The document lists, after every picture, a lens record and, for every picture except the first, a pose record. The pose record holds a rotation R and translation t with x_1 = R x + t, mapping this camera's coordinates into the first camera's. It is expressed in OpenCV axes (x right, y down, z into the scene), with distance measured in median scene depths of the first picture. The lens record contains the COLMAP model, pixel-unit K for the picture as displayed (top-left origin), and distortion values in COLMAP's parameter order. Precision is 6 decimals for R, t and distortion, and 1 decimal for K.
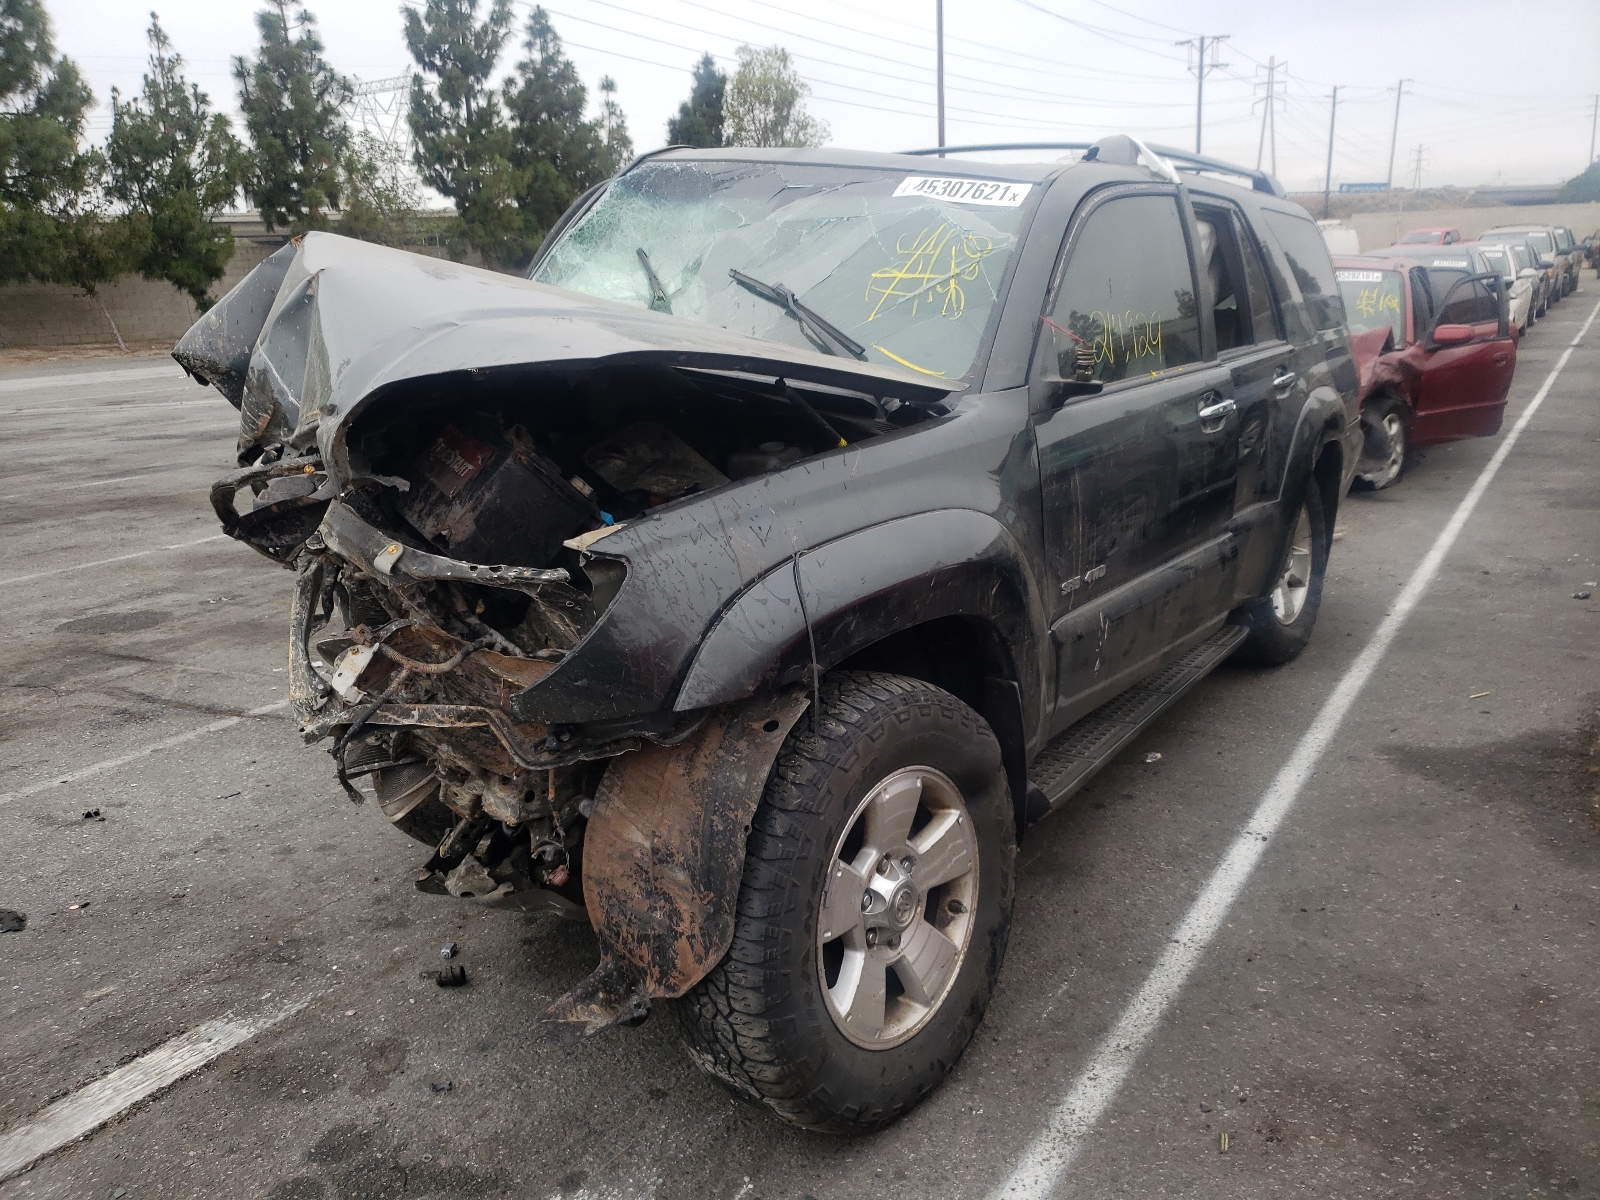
lens RADIAL K [[1195.3, 0, 806.9], [0, 1195.3, 637.3], [0, 0, 1]] dist [0.011340, -0.000893]
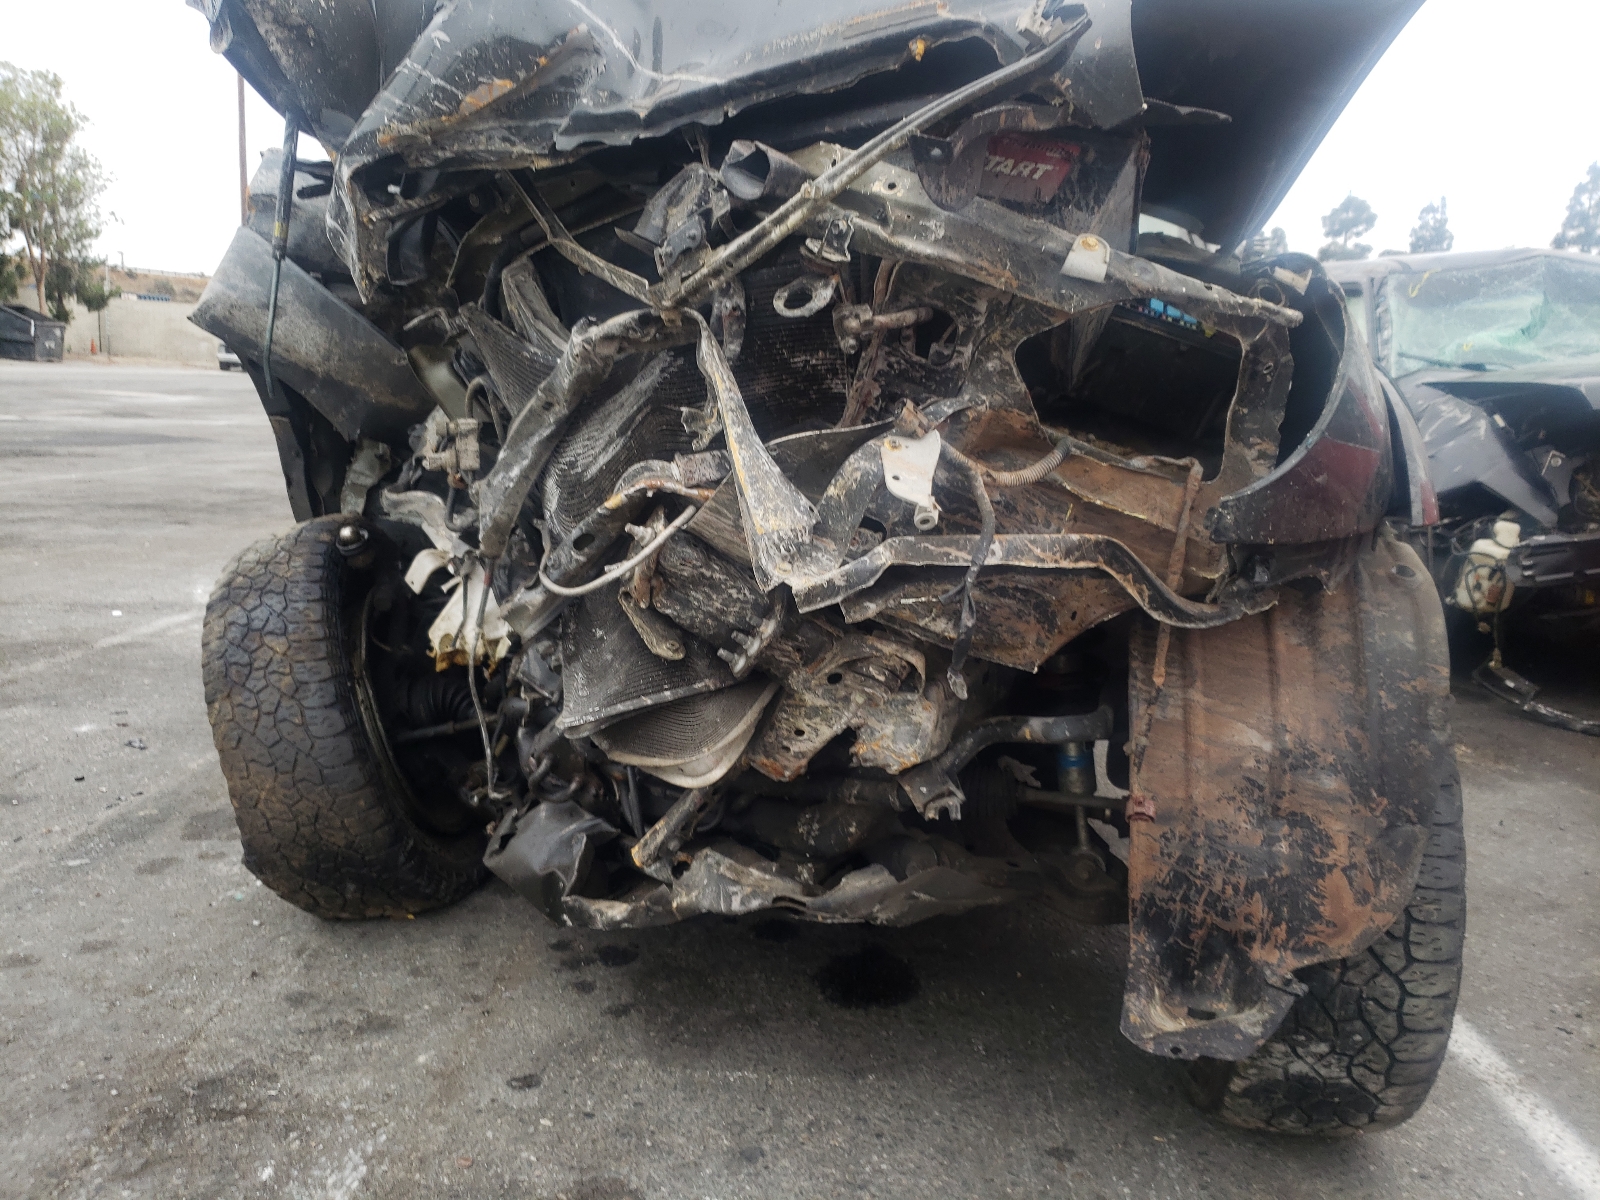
lens RADIAL K [[1195.3, 0, 806.9], [0, 1195.3, 637.3], [0, 0, 1]] dist [0.011340, -0.000893]
pose [[0.846801, 0.000319, 0.531910, -0.735755], [0.043027, 0.996682, -0.069097, 0.147785], [-0.530167, 0.081398, 0.843977, 0.553700]]
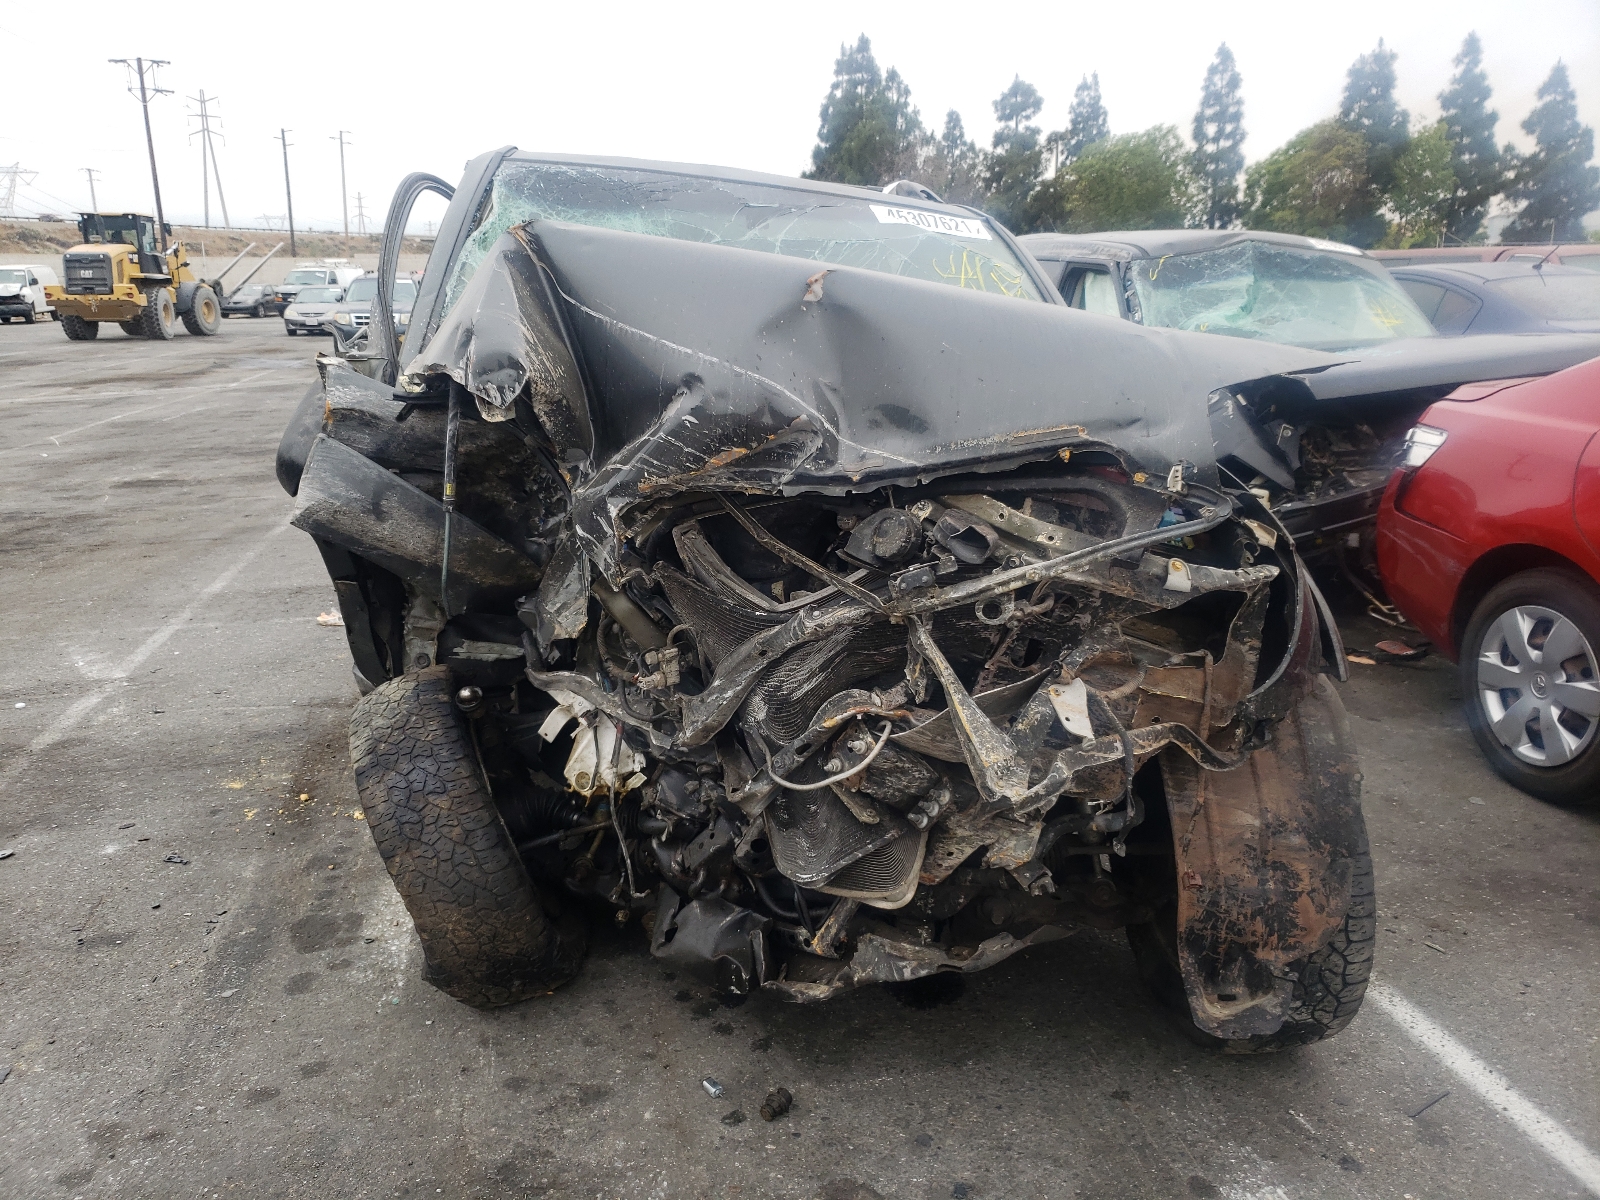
lens RADIAL K [[1195.8, 0, 768.8], [0, 1195.8, 600.2], [0, 0, 1]] dist [0.073205, -0.168707]
pose [[0.720147, -0.122199, 0.682976, -1.161643], [0.160726, 0.986973, 0.007118, -0.099842], [-0.674949, 0.104646, 0.730406, 0.494191]]
